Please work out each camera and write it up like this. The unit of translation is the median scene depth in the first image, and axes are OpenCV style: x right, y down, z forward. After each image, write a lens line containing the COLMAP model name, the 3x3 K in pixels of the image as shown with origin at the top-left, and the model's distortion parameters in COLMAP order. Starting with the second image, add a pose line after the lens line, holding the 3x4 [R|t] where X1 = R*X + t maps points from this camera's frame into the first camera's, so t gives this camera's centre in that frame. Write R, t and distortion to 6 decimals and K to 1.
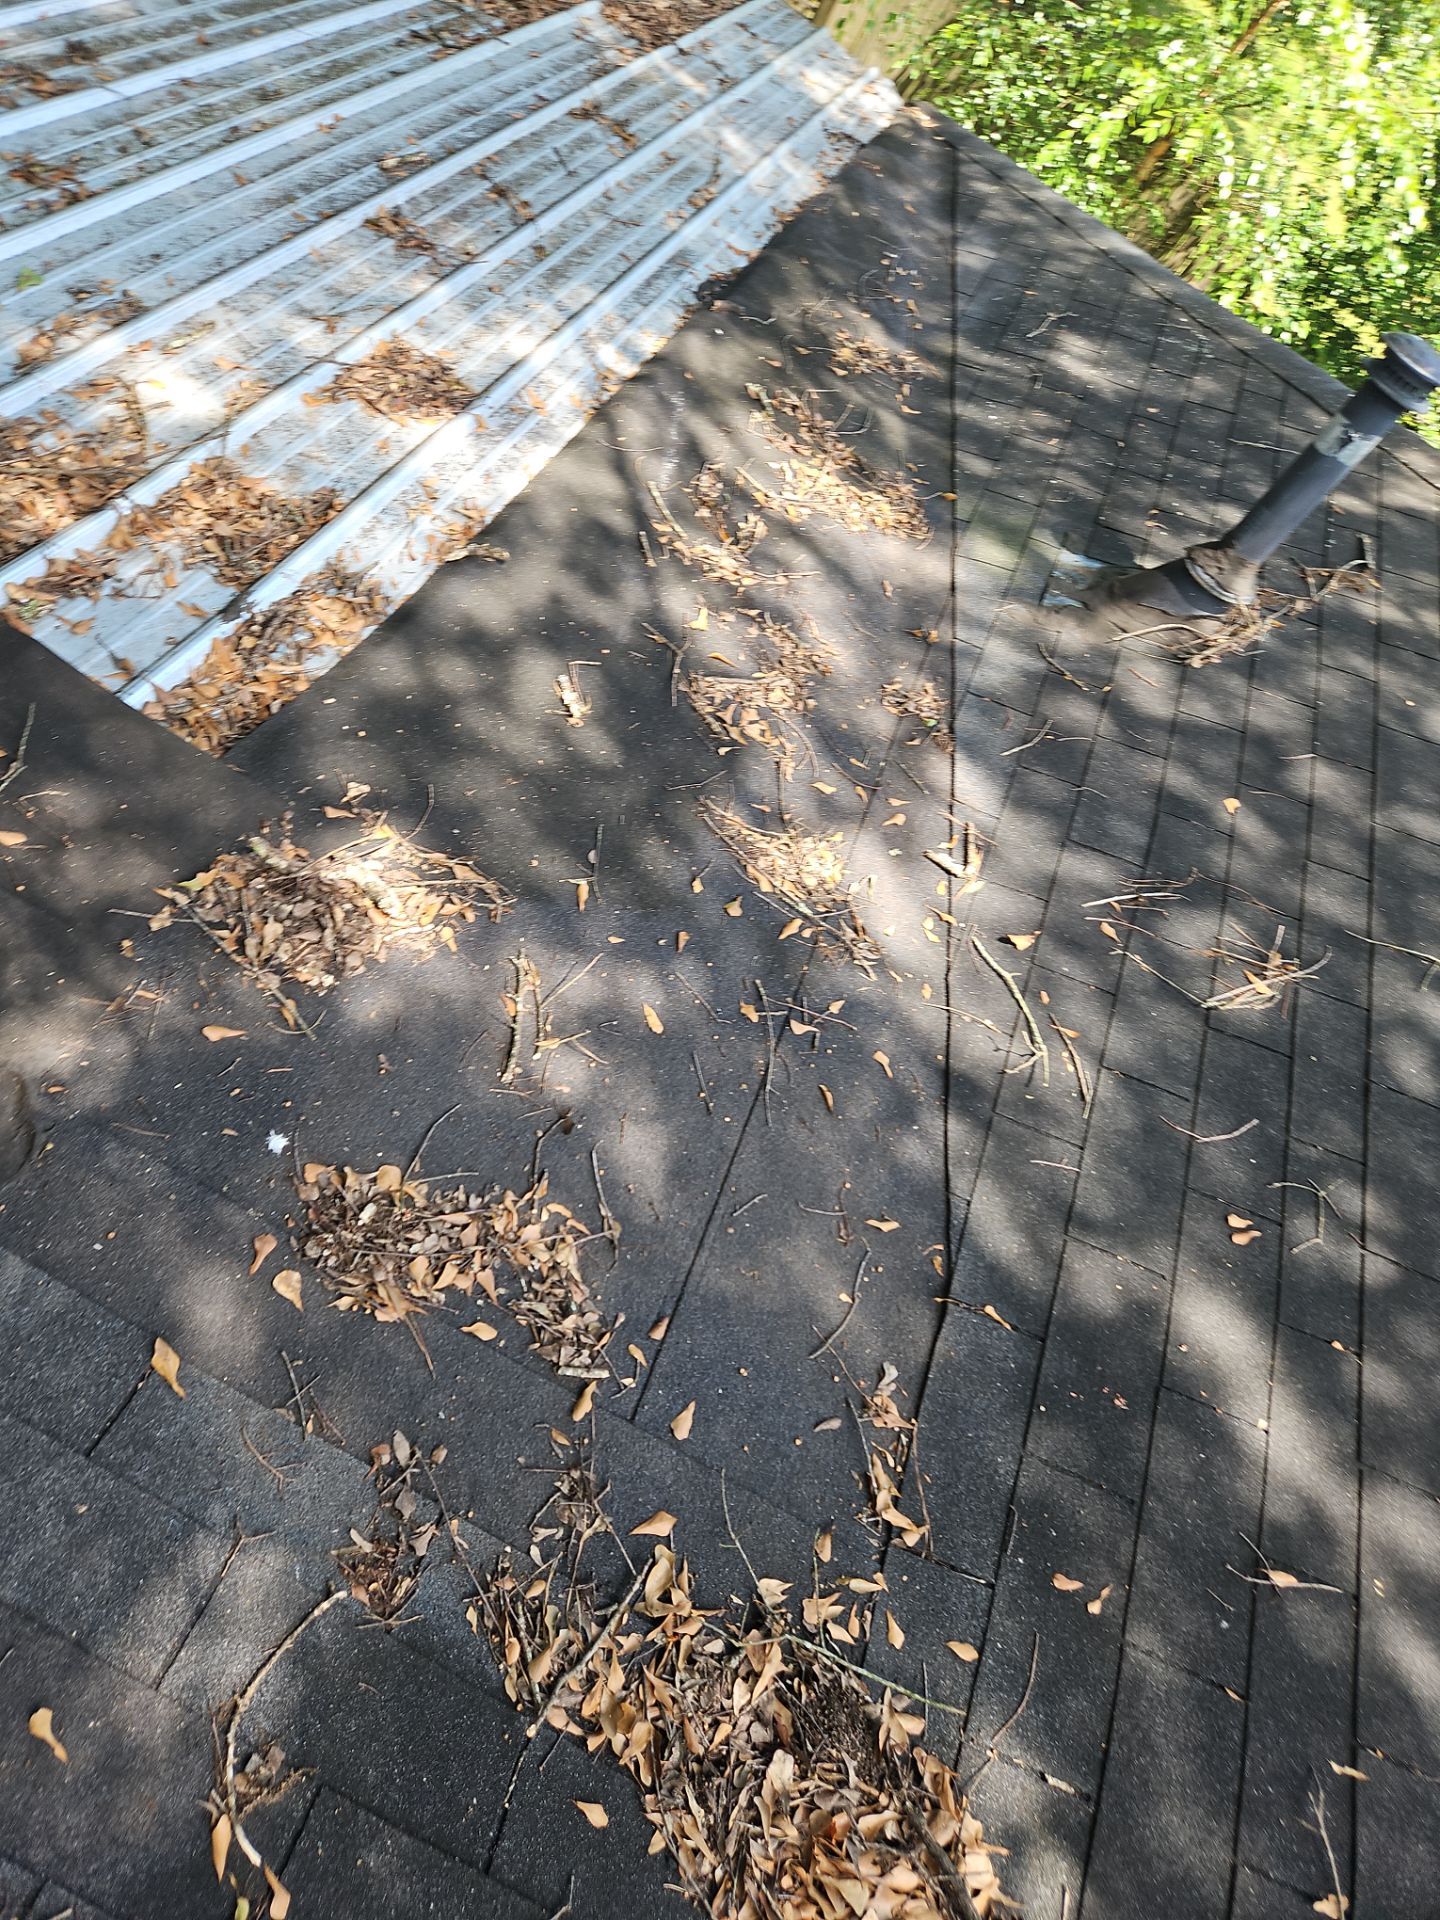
lens RADIAL K [[1411.7, 0, 720.0], [0, 1411.7, 960.0], [0, 0, 1]] dist [0.054520, -0.079194]
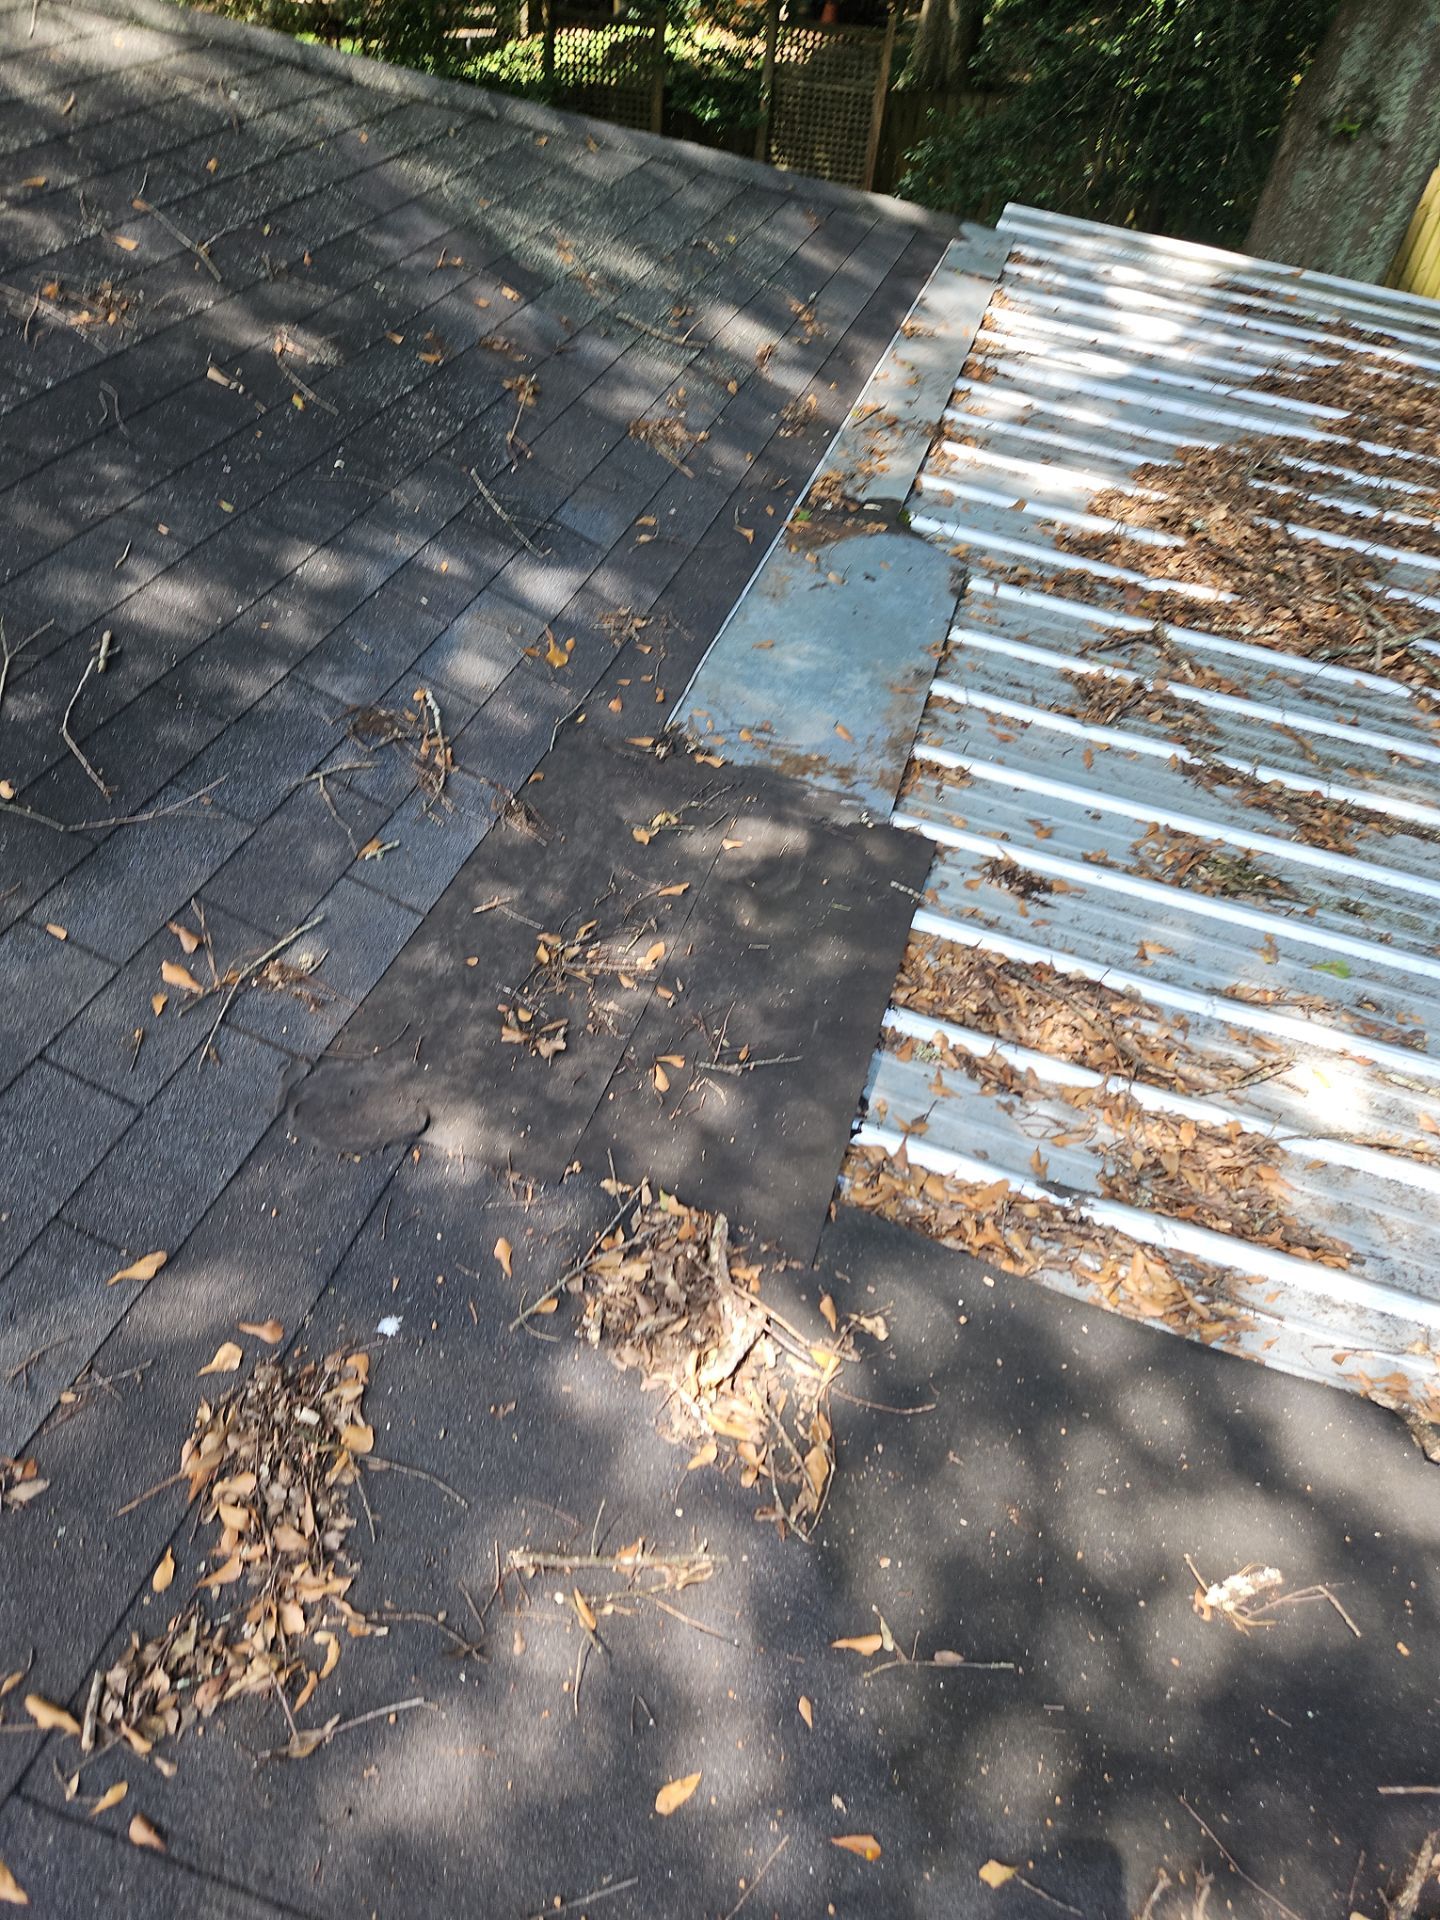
lens RADIAL K [[1411.7, 0, 720.0], [0, 1411.7, 960.0], [0, 0, 1]] dist [0.054520, -0.079194]
pose [[0.056129, 0.221017, -0.973653, 0.507510], [-0.831409, 0.550302, 0.076988, -0.233785], [0.552819, 0.805183, 0.214643, 0.628337]]
